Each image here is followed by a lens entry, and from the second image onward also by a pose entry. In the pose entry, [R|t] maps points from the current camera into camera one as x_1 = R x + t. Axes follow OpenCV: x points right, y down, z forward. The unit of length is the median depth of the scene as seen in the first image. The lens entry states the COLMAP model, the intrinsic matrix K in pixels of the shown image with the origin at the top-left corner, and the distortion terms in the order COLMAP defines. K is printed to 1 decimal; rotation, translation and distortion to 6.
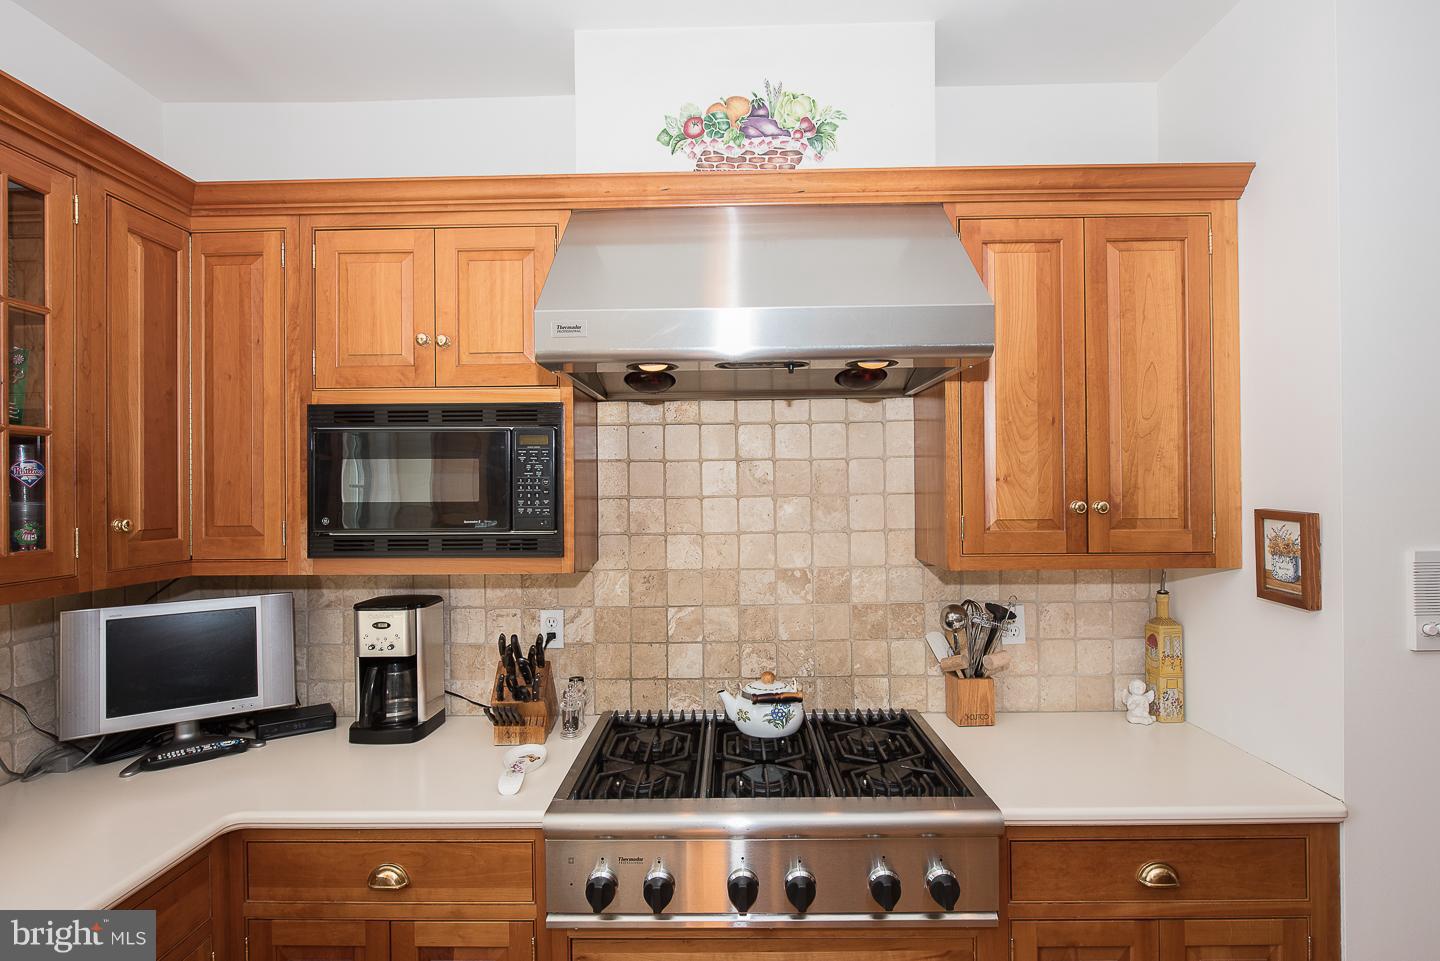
lens RADIAL K [[759.0, 0, 721.6], [0, 759.0, 486.7], [0, 0, 1]] dist [-0.004899, -0.000649]
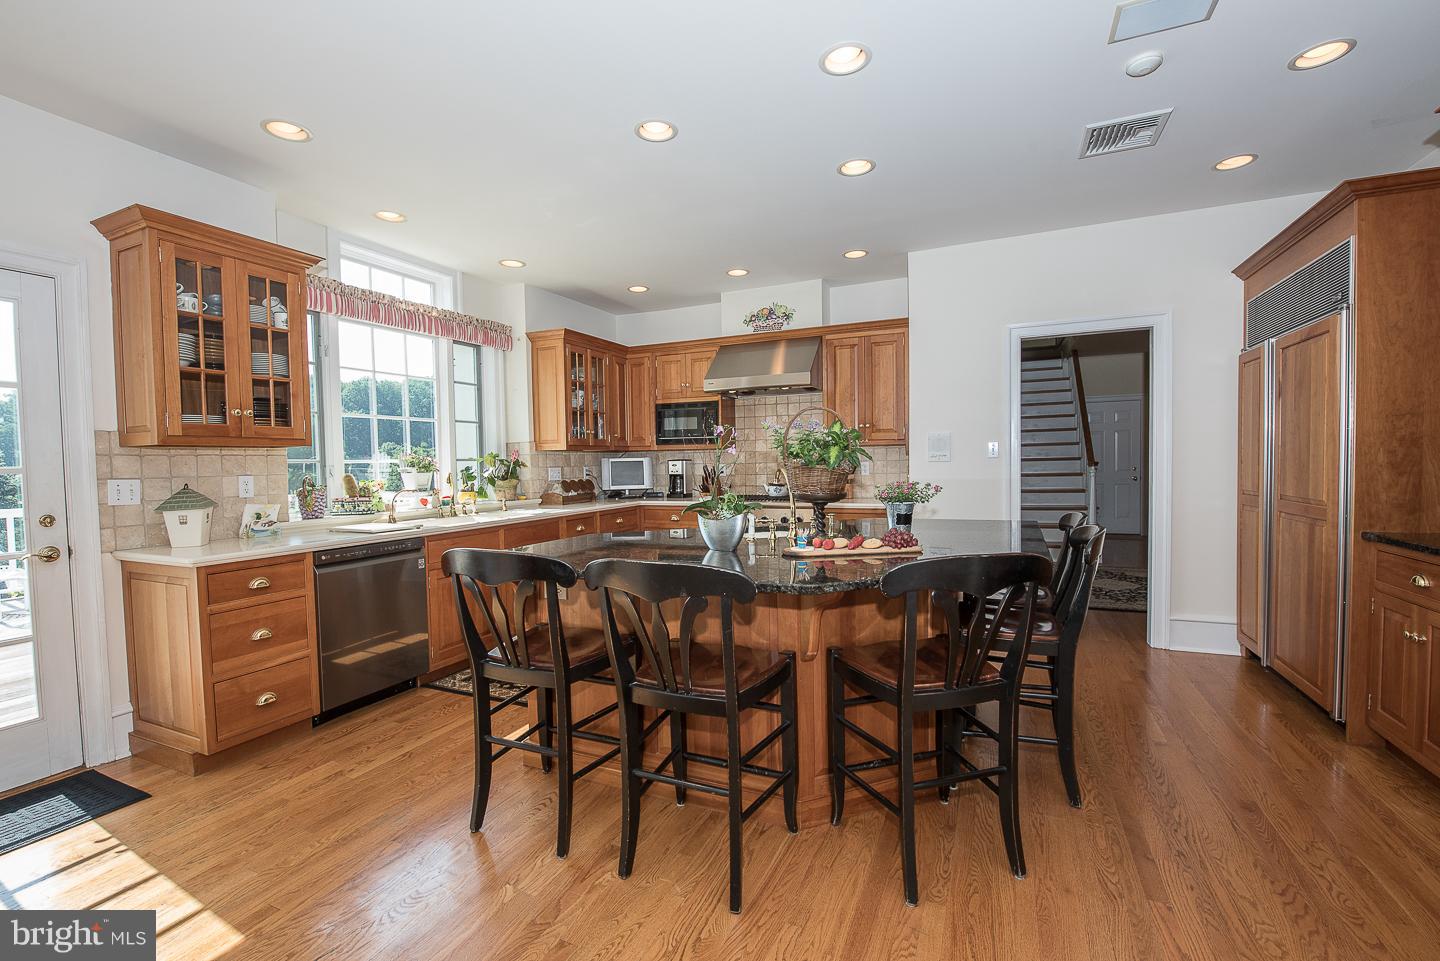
lens RADIAL K [[632.7, 0, 716.3], [0, 632.7, 480.4], [0, 0, 1]] dist [0.000608, 0.000049]
pose [[0.917973, 0.008073, -0.396561, 0.950842], [0.010228, 0.998979, 0.044014, 0.130654], [0.396512, -0.044460, 0.916952, -1.723066]]
